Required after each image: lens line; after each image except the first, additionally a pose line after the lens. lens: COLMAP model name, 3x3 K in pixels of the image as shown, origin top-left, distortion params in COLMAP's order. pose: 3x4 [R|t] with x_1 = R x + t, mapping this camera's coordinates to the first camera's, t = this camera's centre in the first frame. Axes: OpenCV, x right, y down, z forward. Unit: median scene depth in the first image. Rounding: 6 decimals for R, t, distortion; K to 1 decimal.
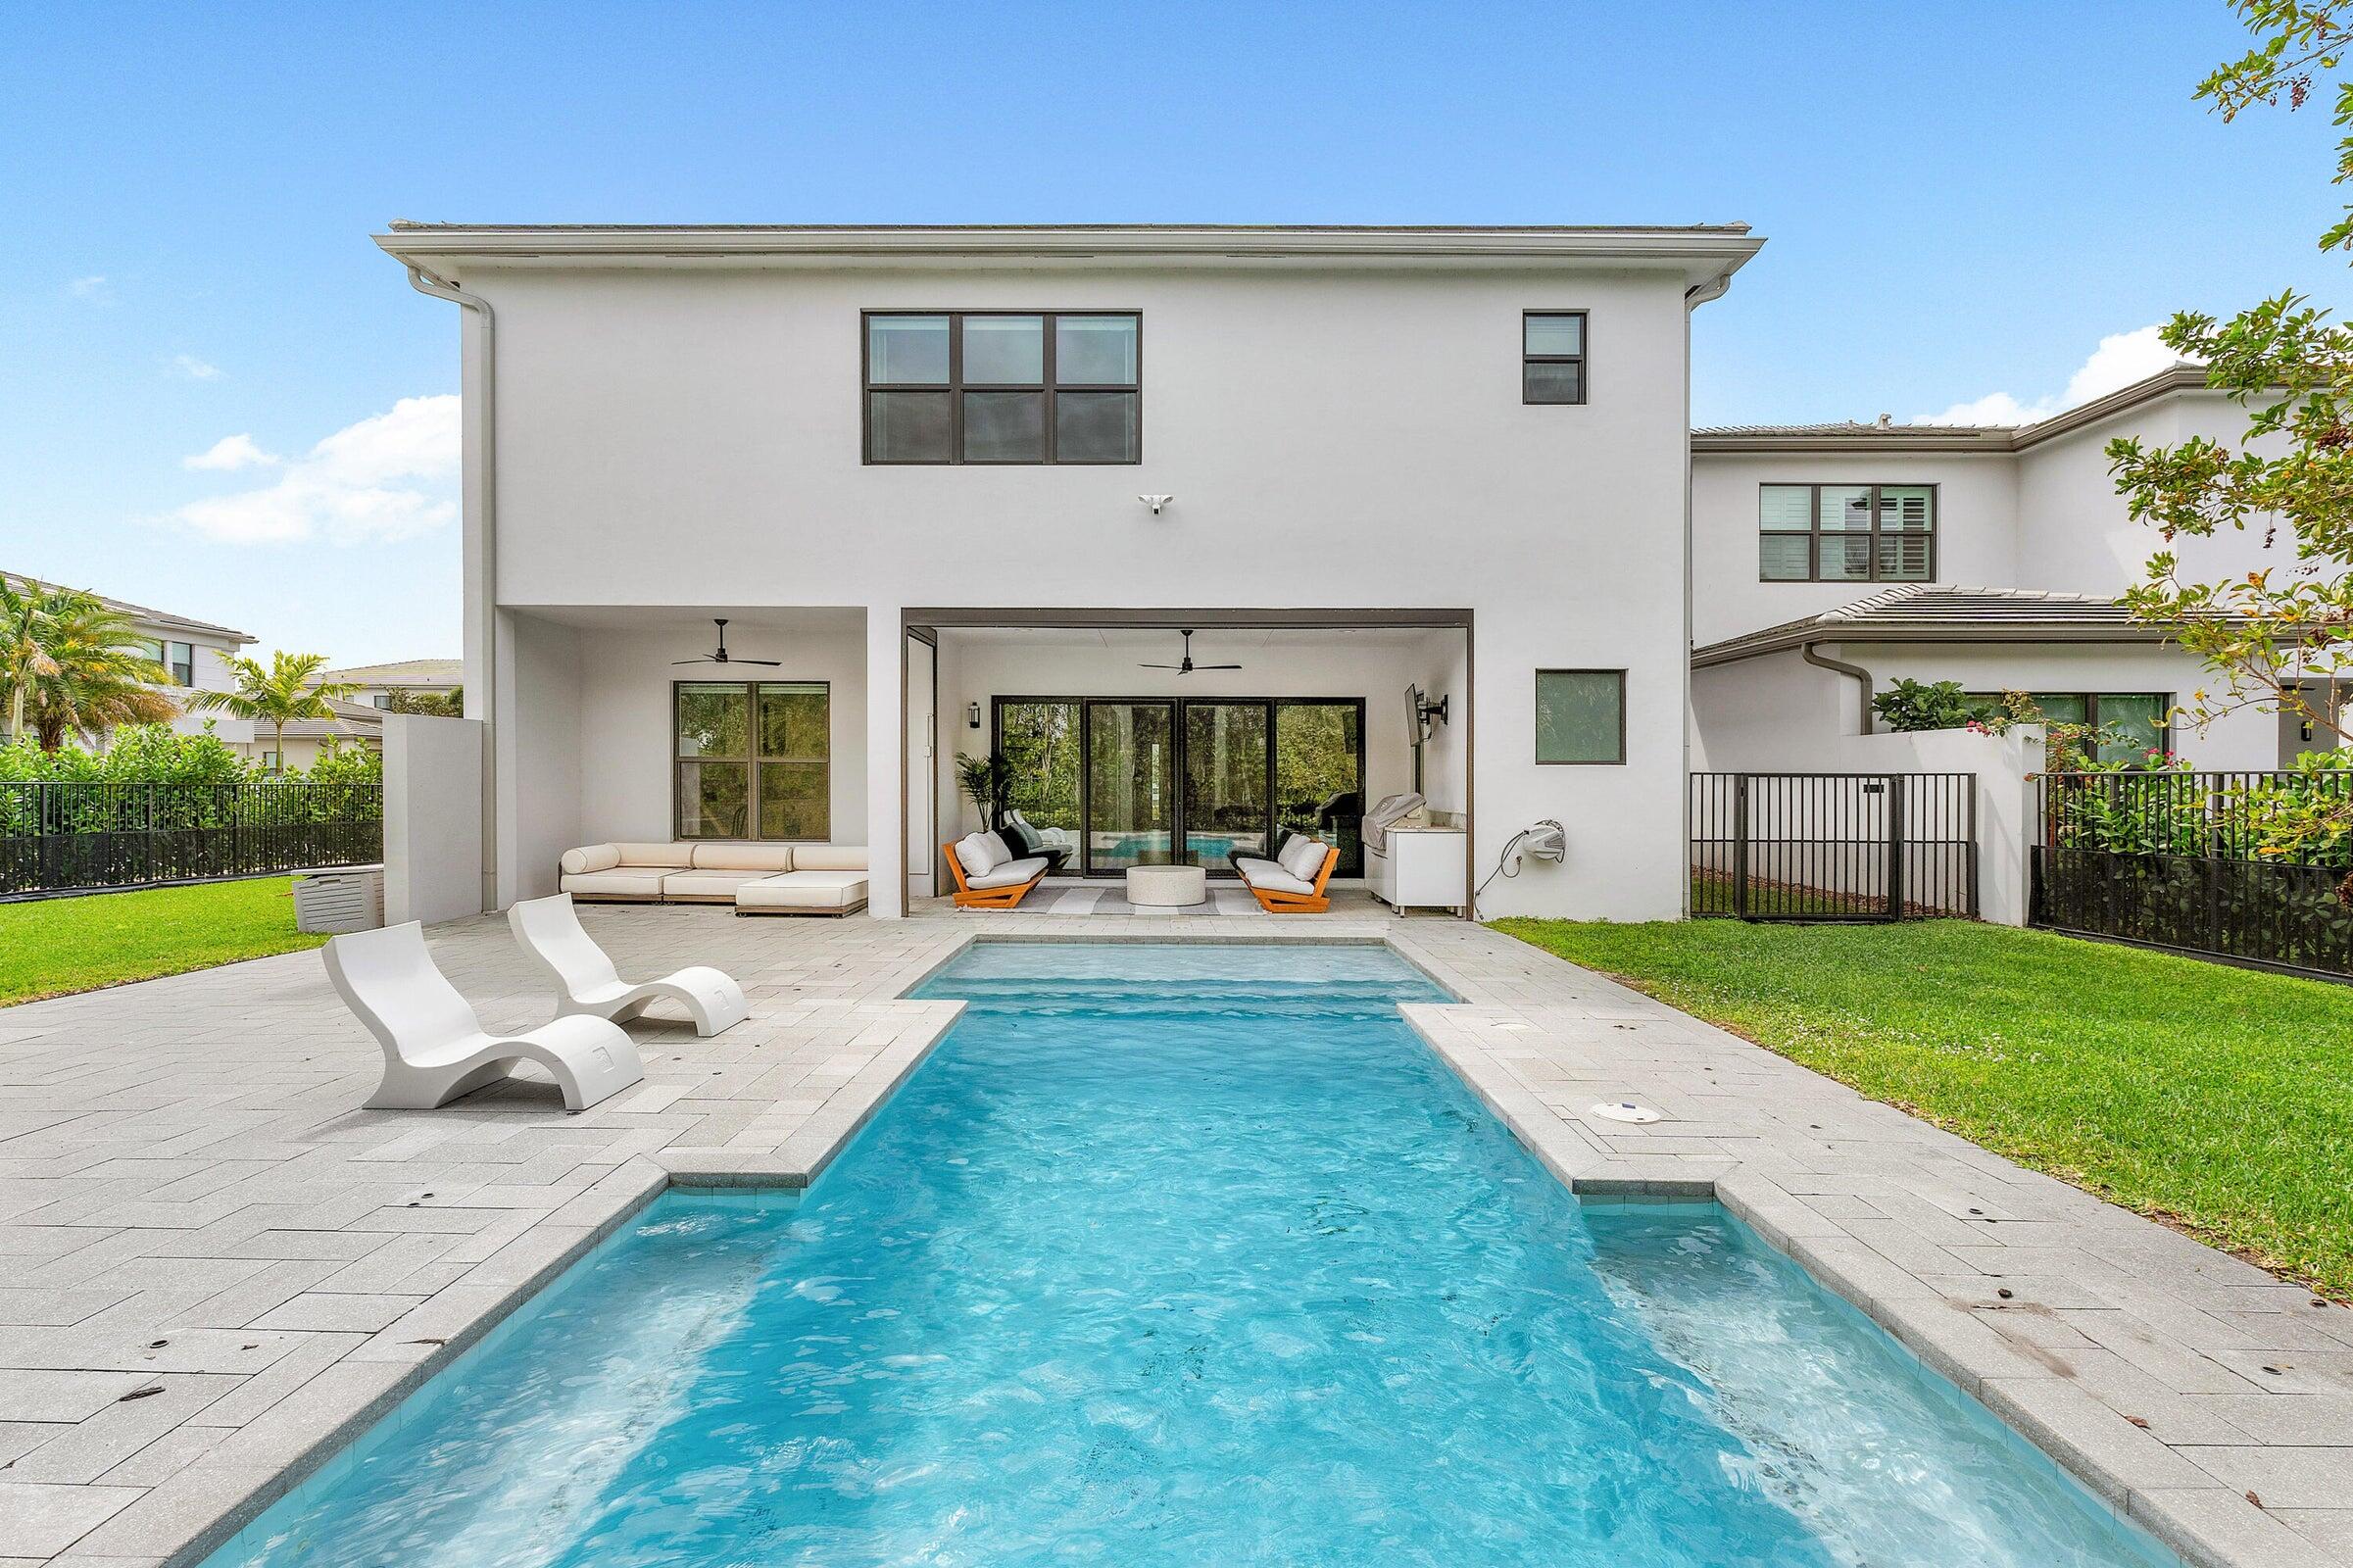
lens RADIAL K [[1150.1, 0, 1168.2], [0, 1150.1, 786.3], [0, 0, 1]] dist [-0.004509, -0.000708]
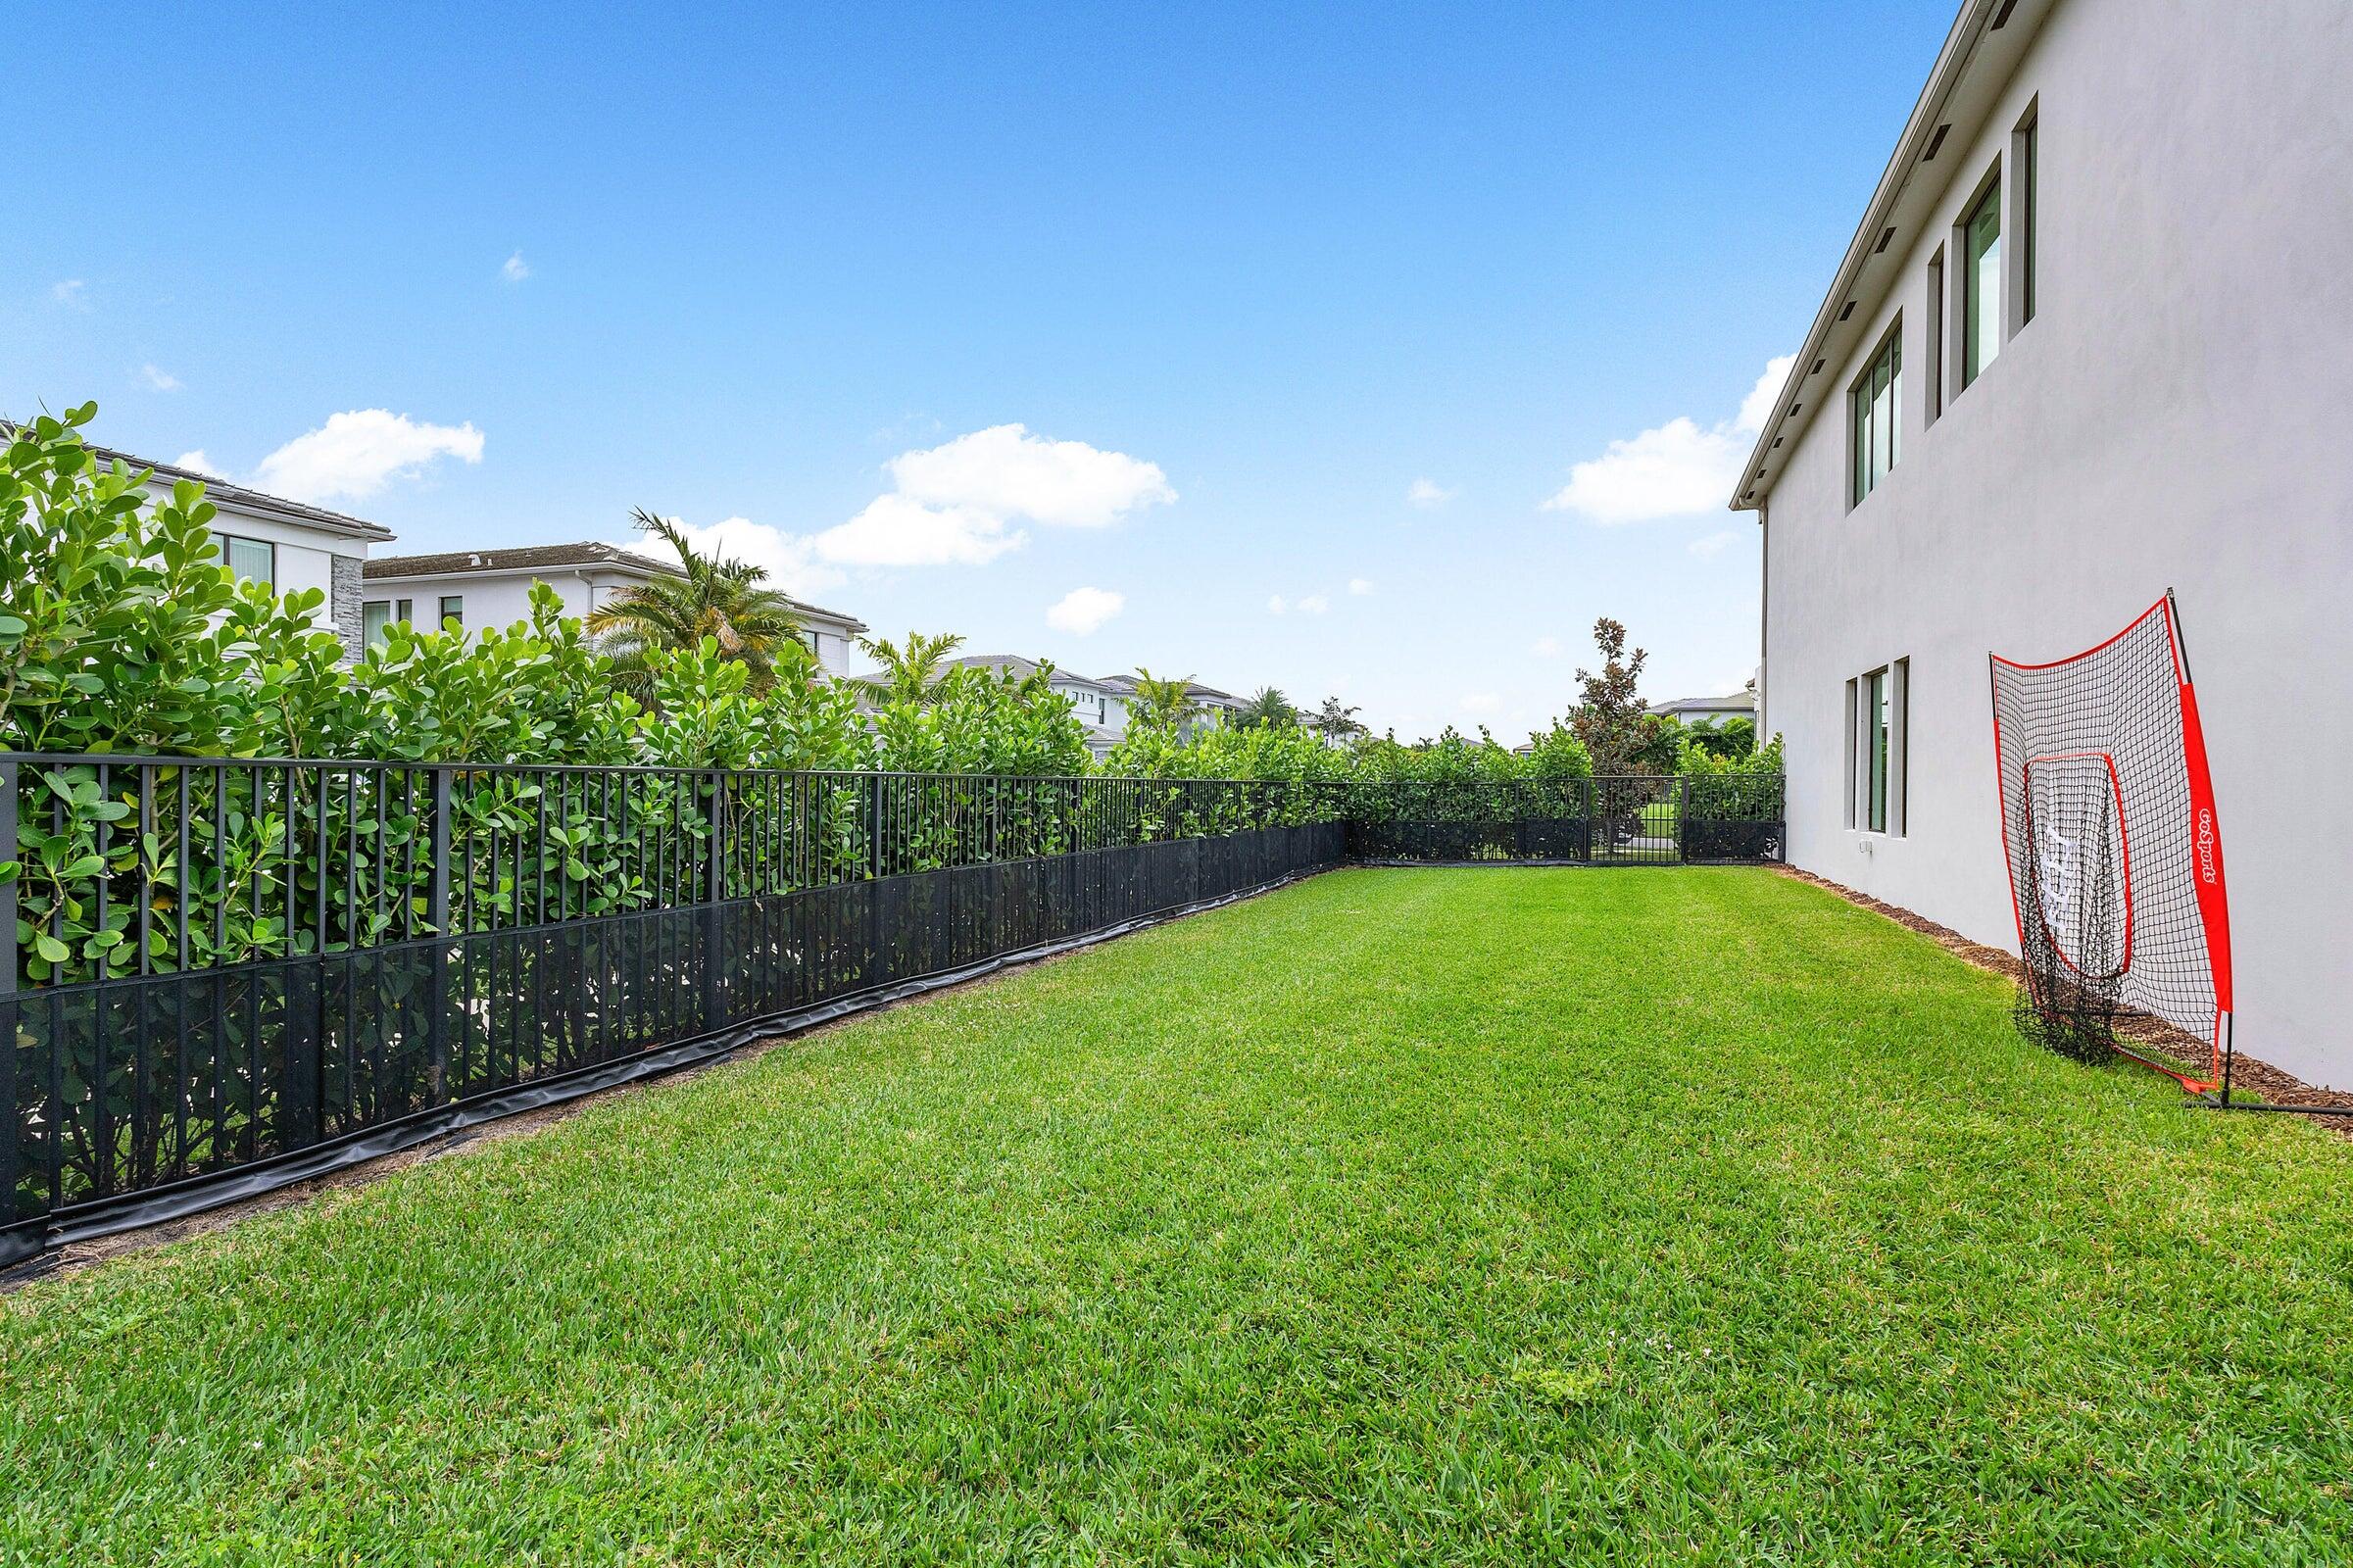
lens RADIAL K [[1150.1, 0, 1184.0], [0, 1150.1, 783.9], [0, 0, 1]] dist [-0.004509, -0.000708]
pose [[0.942973, 0.001907, -0.332864, -0.436070], [-0.002830, 0.999993, -0.002286, 0.001635], [0.332858, 0.003097, 0.942972, 0.361774]]
